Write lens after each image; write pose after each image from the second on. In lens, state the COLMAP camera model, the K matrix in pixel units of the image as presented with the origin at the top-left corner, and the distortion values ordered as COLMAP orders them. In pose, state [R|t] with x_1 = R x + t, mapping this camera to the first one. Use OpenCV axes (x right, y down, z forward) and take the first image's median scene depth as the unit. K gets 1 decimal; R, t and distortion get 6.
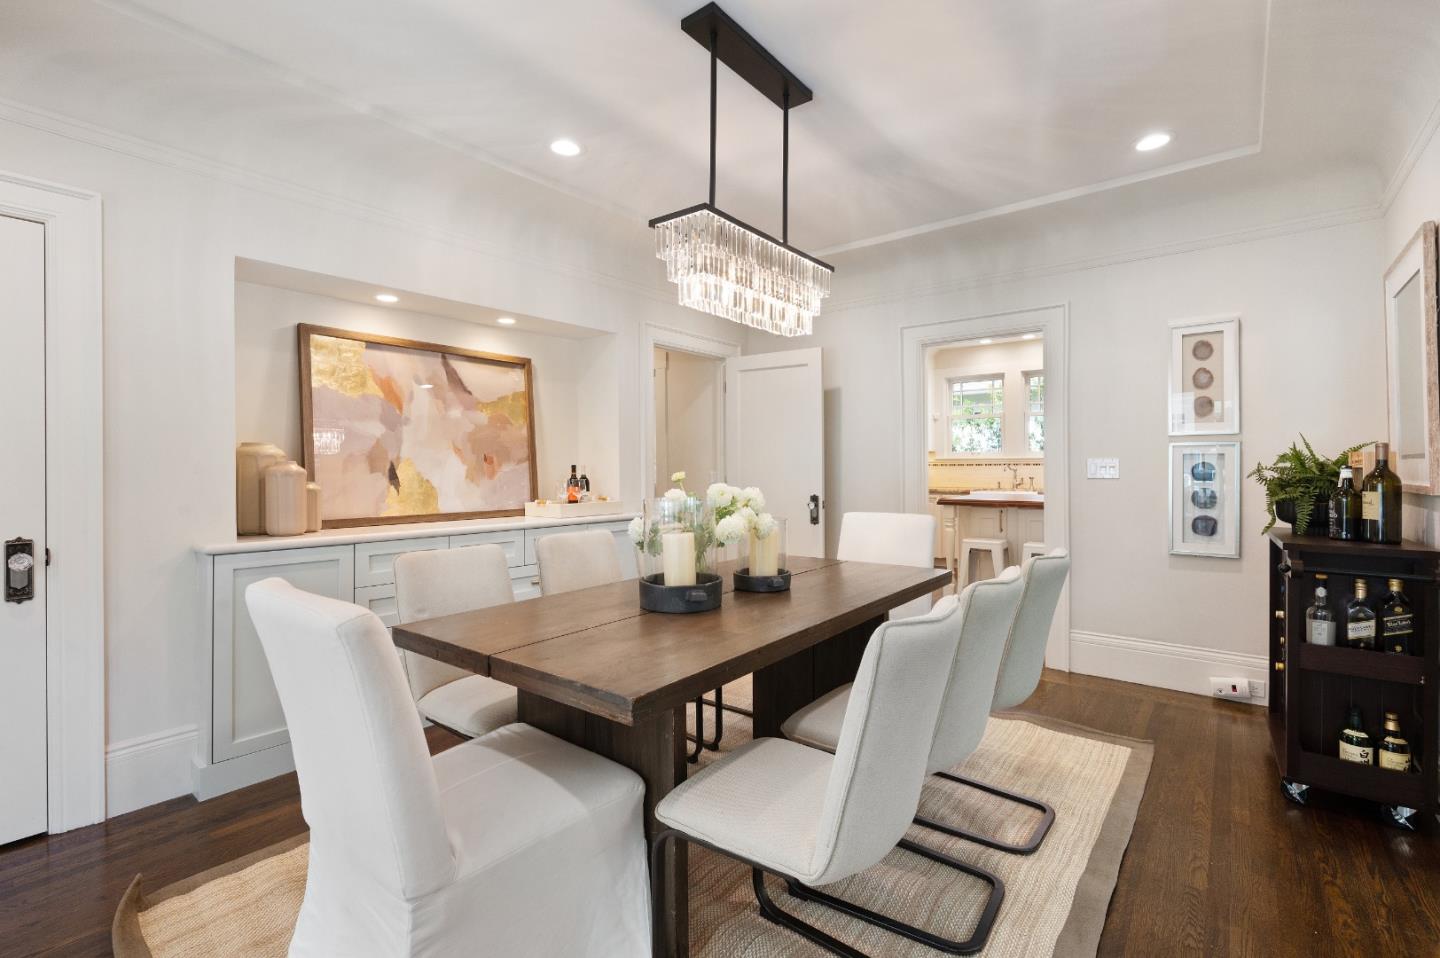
lens RADIAL K [[644.2, 0, 718.6], [0, 644.2, 468.0], [0, 0, 1]] dist [-0.000527, -0.000048]
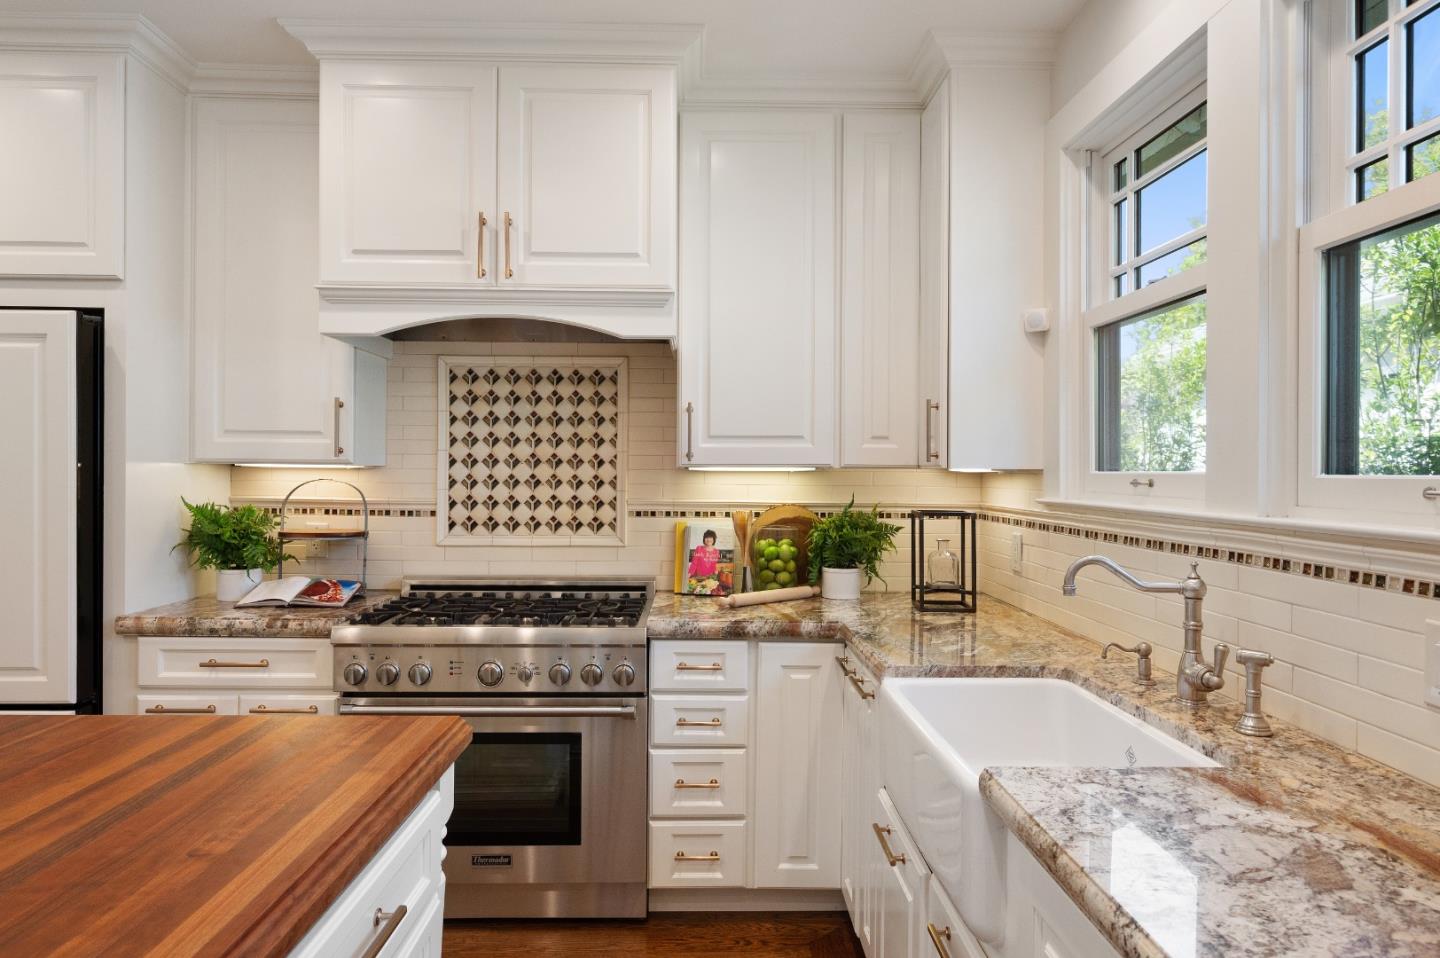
lens RADIAL K [[886.3, 0, 720.0], [0, 886.3, 479.0], [0, 0, 1]] dist [-0.001812, -0.000635]
pose [[0.645983, 0.016998, -0.763163, 1.167176], [-0.012253, 0.999854, 0.011898, -0.056859], [0.763254, 0.001665, 0.646097, 1.604673]]
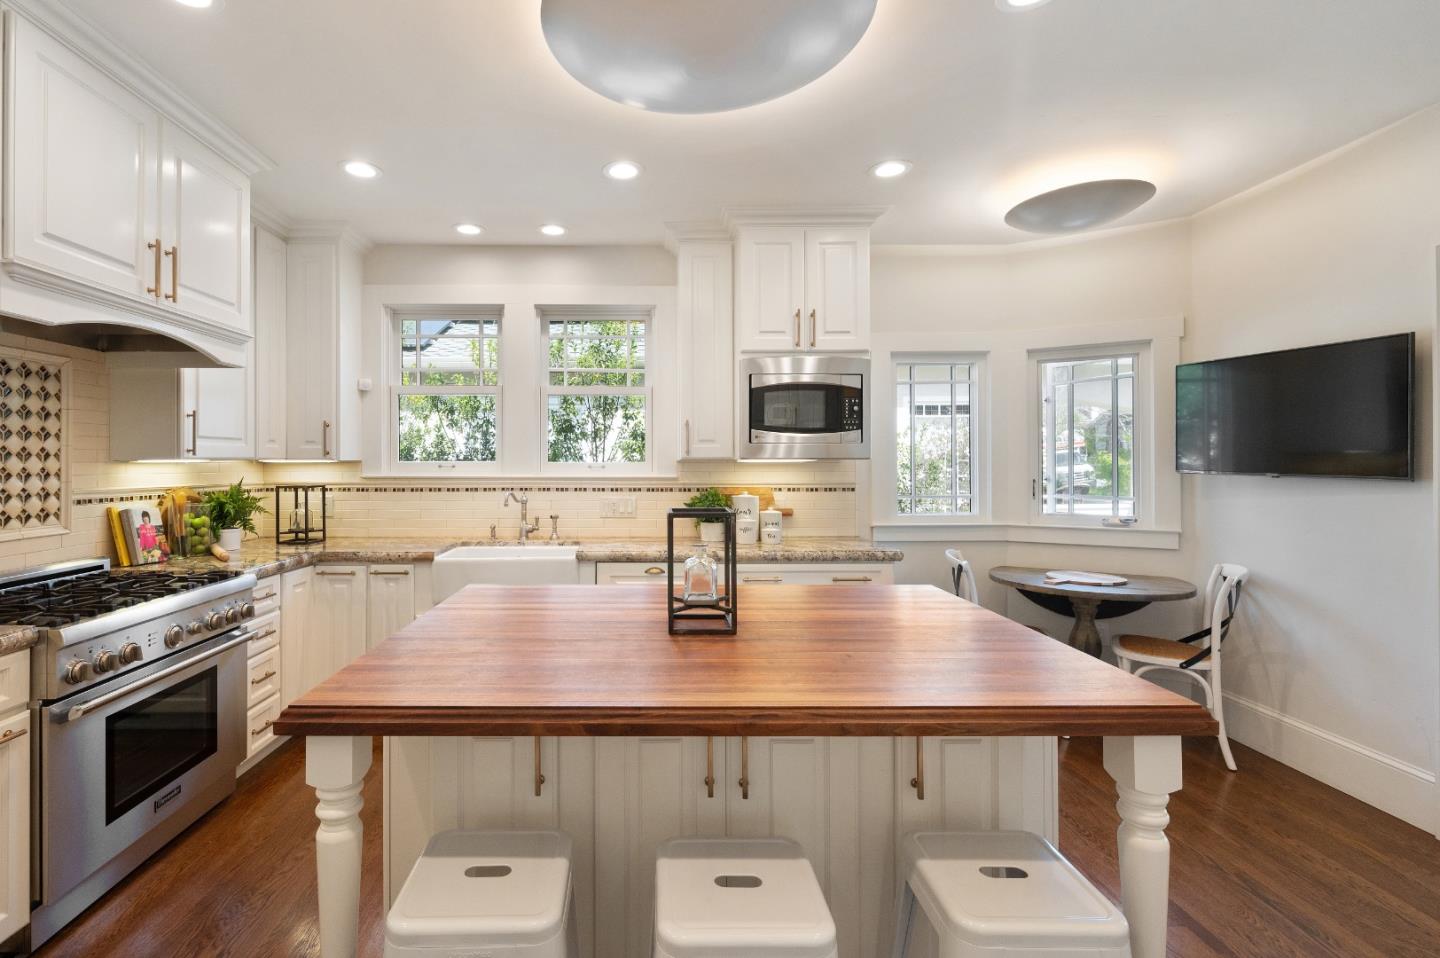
lens RADIAL K [[656.1, 0, 644.5], [0, 656.1, 461.1], [0, 0, 1]] dist [-0.000994, -0.000155]
pose [[0.782832, 0.005660, 0.622207, 0.462413], [-0.002856, 0.999981, -0.005503, -0.053378], [-0.622226, 0.002531, 0.782833, 1.156668]]
